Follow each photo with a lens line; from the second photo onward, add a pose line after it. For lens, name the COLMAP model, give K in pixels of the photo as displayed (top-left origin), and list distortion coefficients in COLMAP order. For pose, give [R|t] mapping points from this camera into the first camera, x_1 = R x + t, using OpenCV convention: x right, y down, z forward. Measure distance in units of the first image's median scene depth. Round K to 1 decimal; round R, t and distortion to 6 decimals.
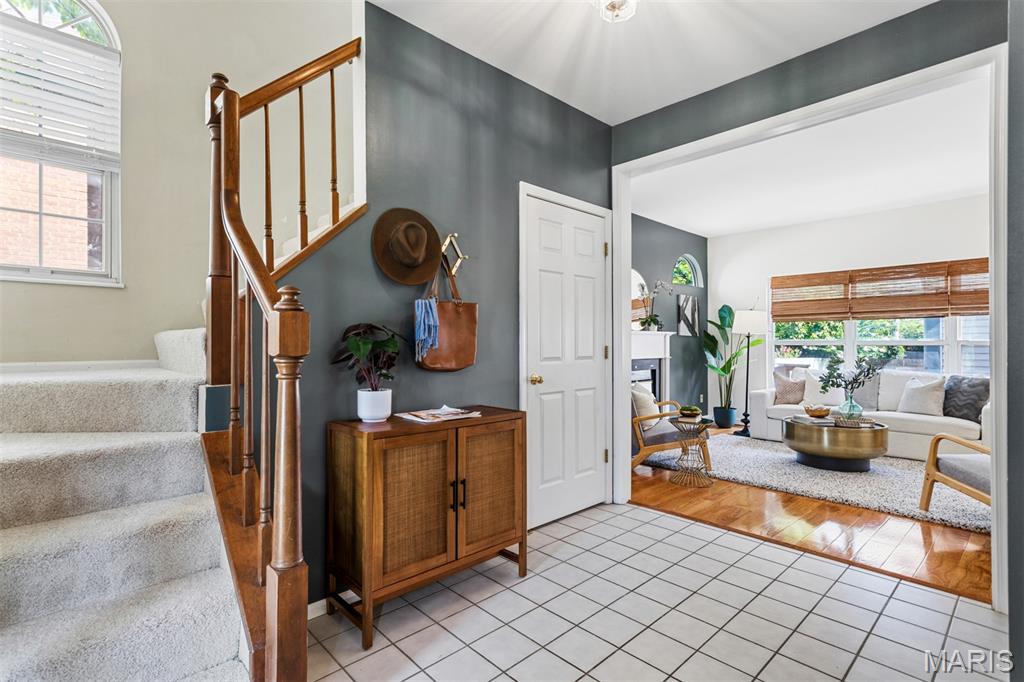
lens RADIAL K [[493.2, 0, 504.5], [0, 493.2, 342.9], [0, 0, 1]] dist [-0.001422, 0.004417]
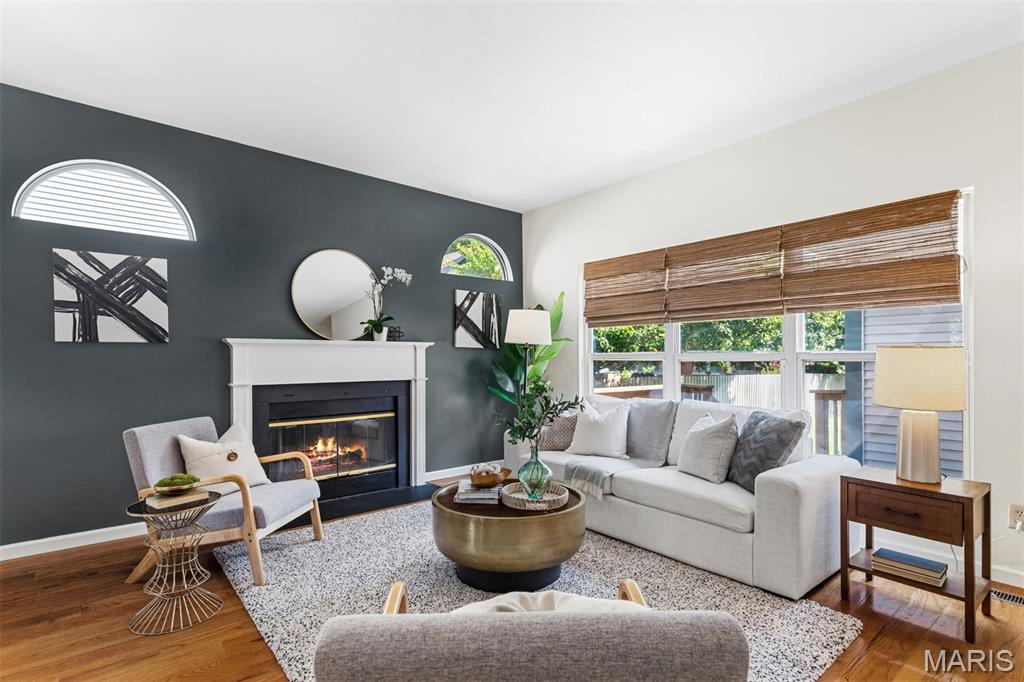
lens RADIAL K [[493.2, 0, 511.9], [0, 493.2, 360.6], [0, 0, 1]] dist [-0.001422, 0.004417]
pose [[0.998677, -0.004729, -0.051205, 1.331657], [0.005033, 0.999970, 0.005810, 0.000636], [0.051176, -0.006060, 0.998671, 0.810632]]
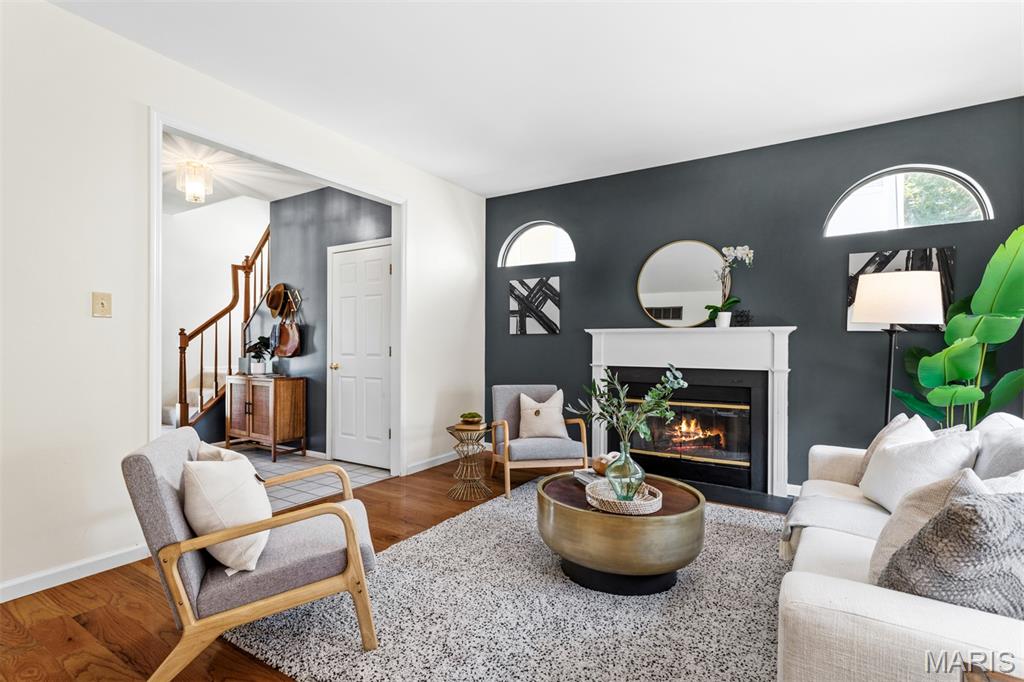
lens RADIAL K [[493.2, 0, 503.8], [0, 493.2, 347.9], [0, 0, 1]] dist [-0.001422, 0.004417]
pose [[0.250175, 0.004647, -0.968189, 2.200552], [-0.004026, 0.999985, 0.003759, 0.006235], [0.968192, 0.002957, 0.250190, 1.417716]]
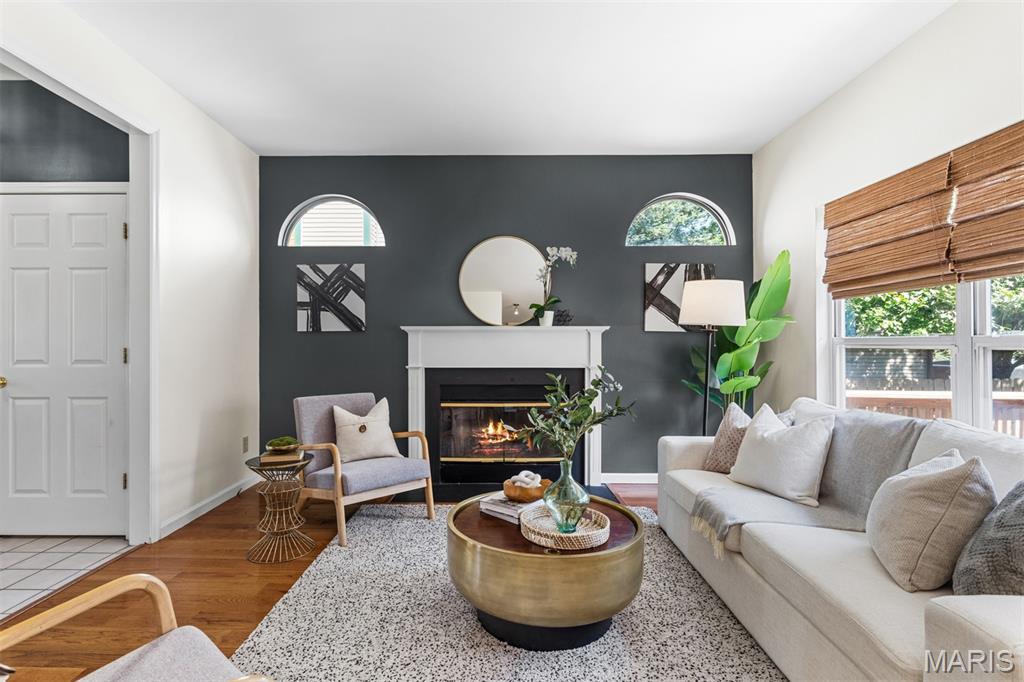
lens RADIAL K [[493.2, 0, 504.5], [0, 493.2, 345.1], [0, 0, 1]] dist [-0.001422, 0.004417]
pose [[0.722181, -0.002038, -0.691702, 1.830406], [0.001950, 0.999998, -0.000910, 0.005113], [0.691702, -0.000691, 0.722183, 1.242723]]
